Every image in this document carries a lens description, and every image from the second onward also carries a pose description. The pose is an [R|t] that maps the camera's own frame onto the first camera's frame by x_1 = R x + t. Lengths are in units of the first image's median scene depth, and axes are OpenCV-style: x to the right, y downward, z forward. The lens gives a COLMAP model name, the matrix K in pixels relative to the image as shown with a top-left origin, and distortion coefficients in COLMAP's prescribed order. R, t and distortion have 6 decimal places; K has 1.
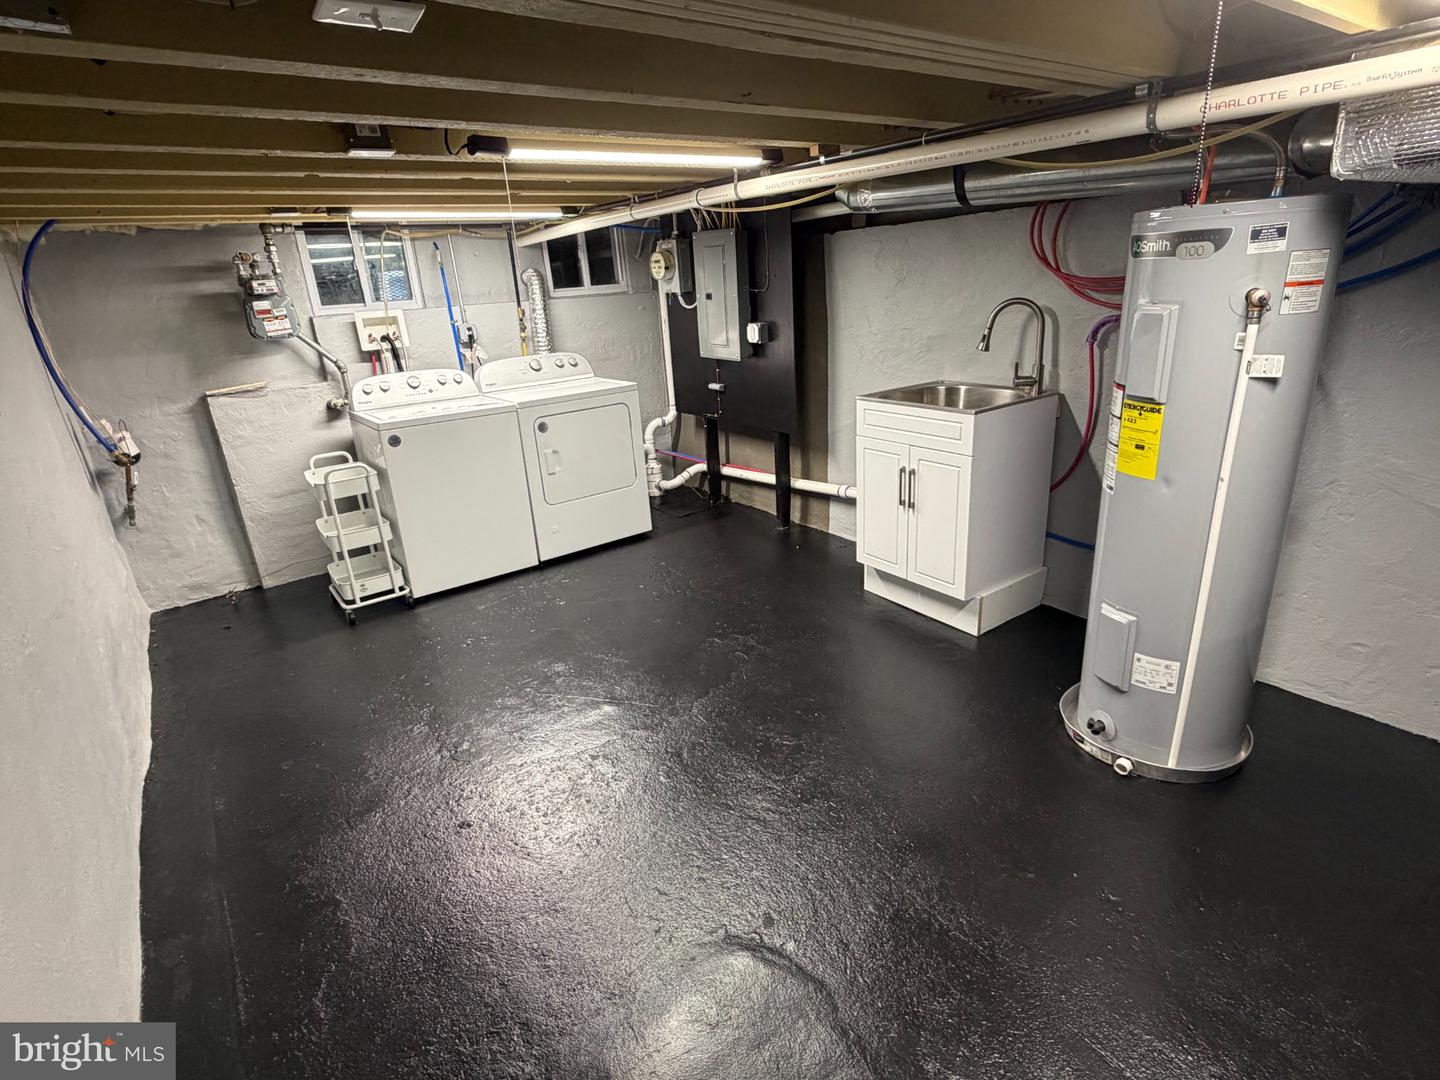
lens RADIAL K [[745.9, 0, 725.5], [0, 745.9, 544.5], [0, 0, 1]] dist [0.000874, -0.001391]
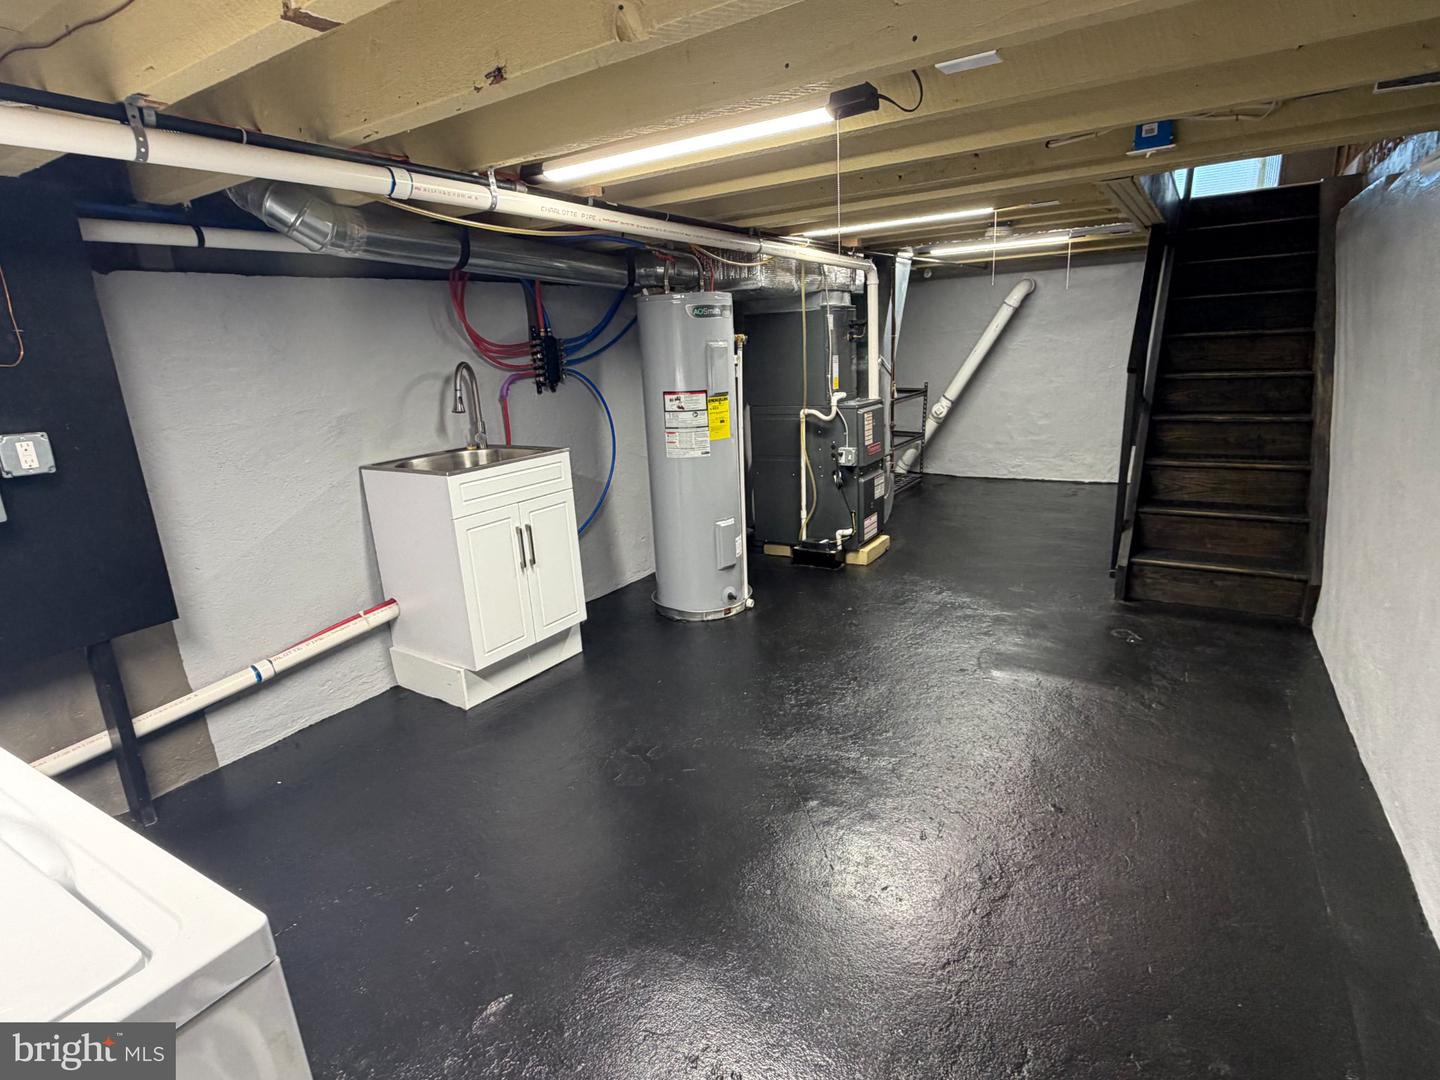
lens RADIAL K [[745.9, 0, 725.2], [0, 745.9, 534.2], [0, 0, 1]] dist [0.000874, -0.001391]
pose [[-0.348086, -0.174602, 0.921060, -0.547519], [0.387506, 0.867839, 0.310959, -0.217278], [-0.853625, 0.465156, -0.234423, 0.747222]]
